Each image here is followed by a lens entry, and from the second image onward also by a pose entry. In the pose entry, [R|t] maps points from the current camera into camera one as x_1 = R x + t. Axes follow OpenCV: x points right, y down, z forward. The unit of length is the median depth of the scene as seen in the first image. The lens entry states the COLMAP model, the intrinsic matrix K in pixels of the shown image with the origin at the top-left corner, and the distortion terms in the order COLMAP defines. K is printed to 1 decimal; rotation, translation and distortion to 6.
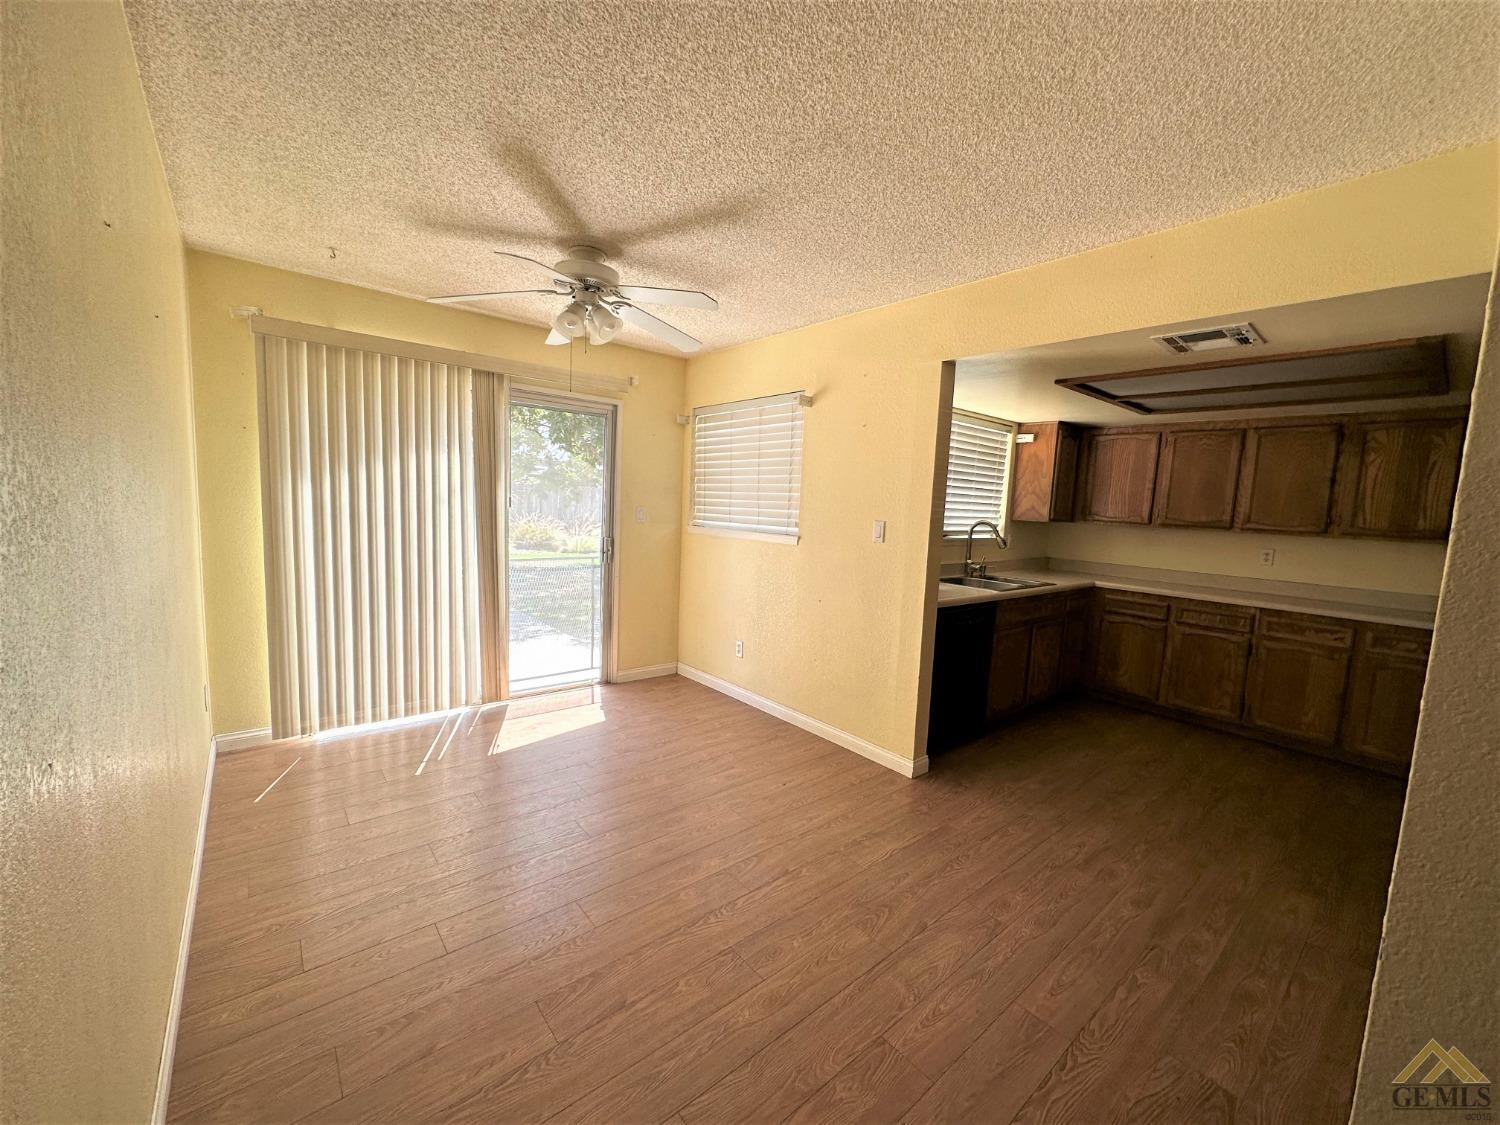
lens RADIAL K [[597.9, 0, 752.4], [0, 597.9, 569.3], [0, 0, 1]] dist [0.000072, 0.000898]
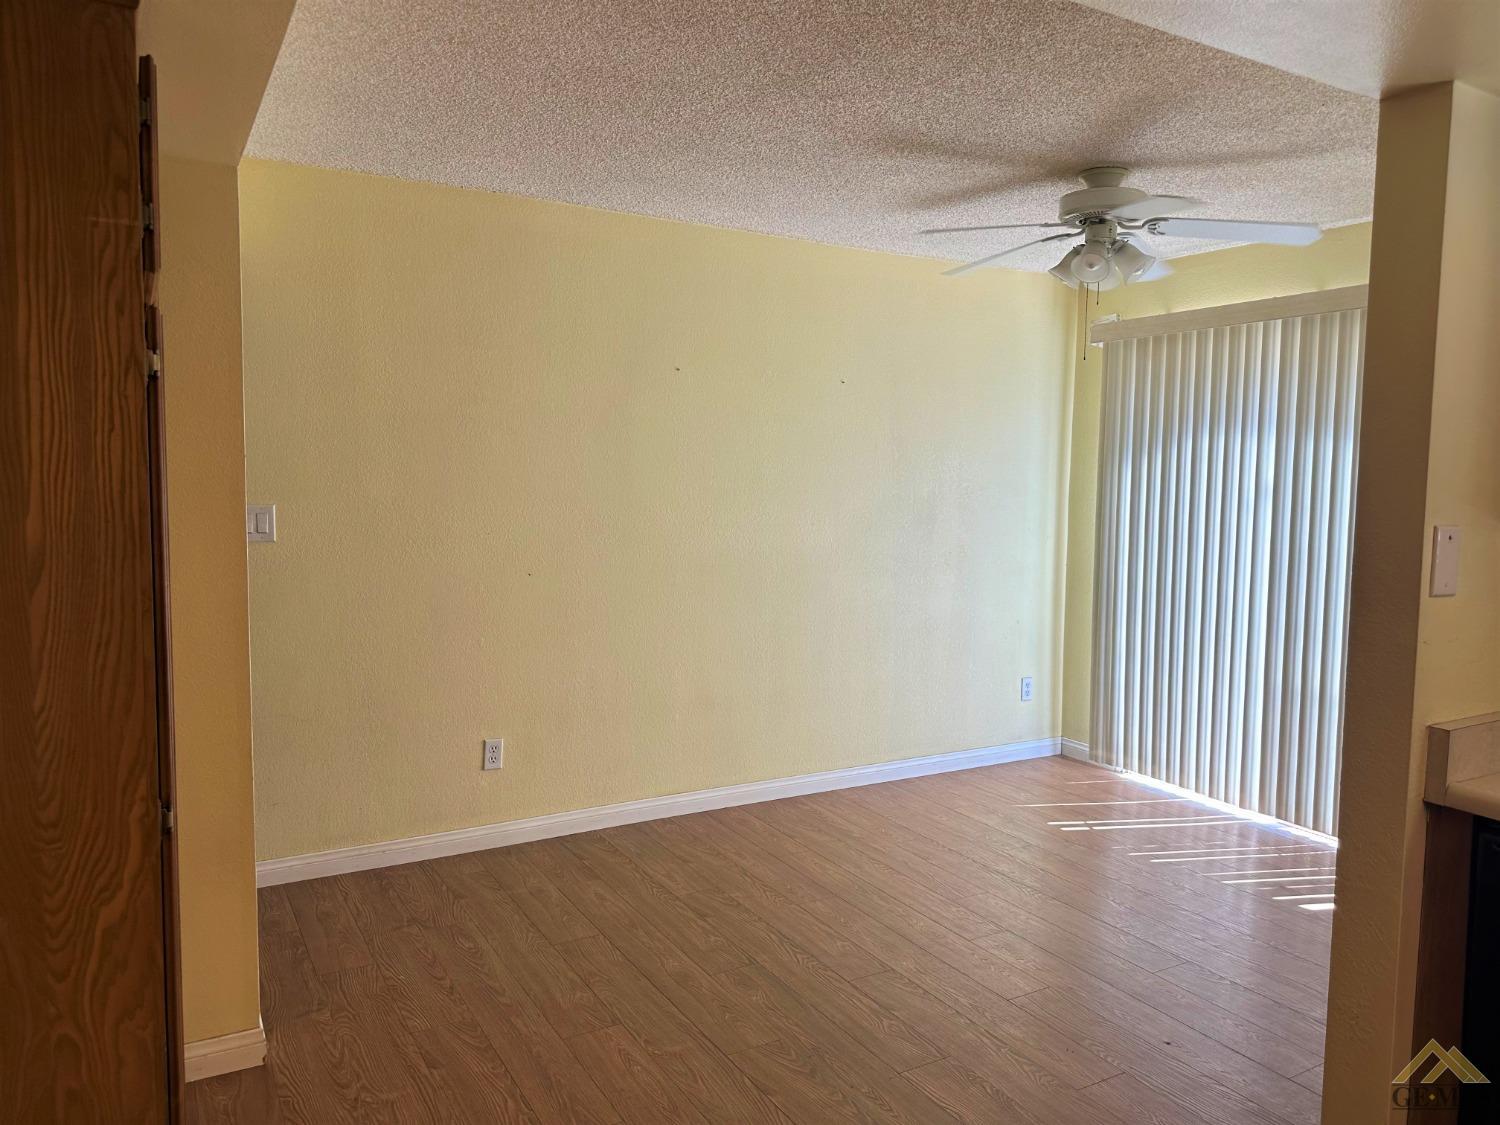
lens RADIAL K [[1067.9, 0, 757.3], [0, 1067.9, 555.9], [0, 0, 1]] dist [0.034176, -0.034609]
pose [[-0.165613, 0.031263, -0.985695, 0.595188], [-0.136808, 0.989105, 0.054357, -0.033725], [0.976655, 0.143853, -0.159532, 0.435998]]
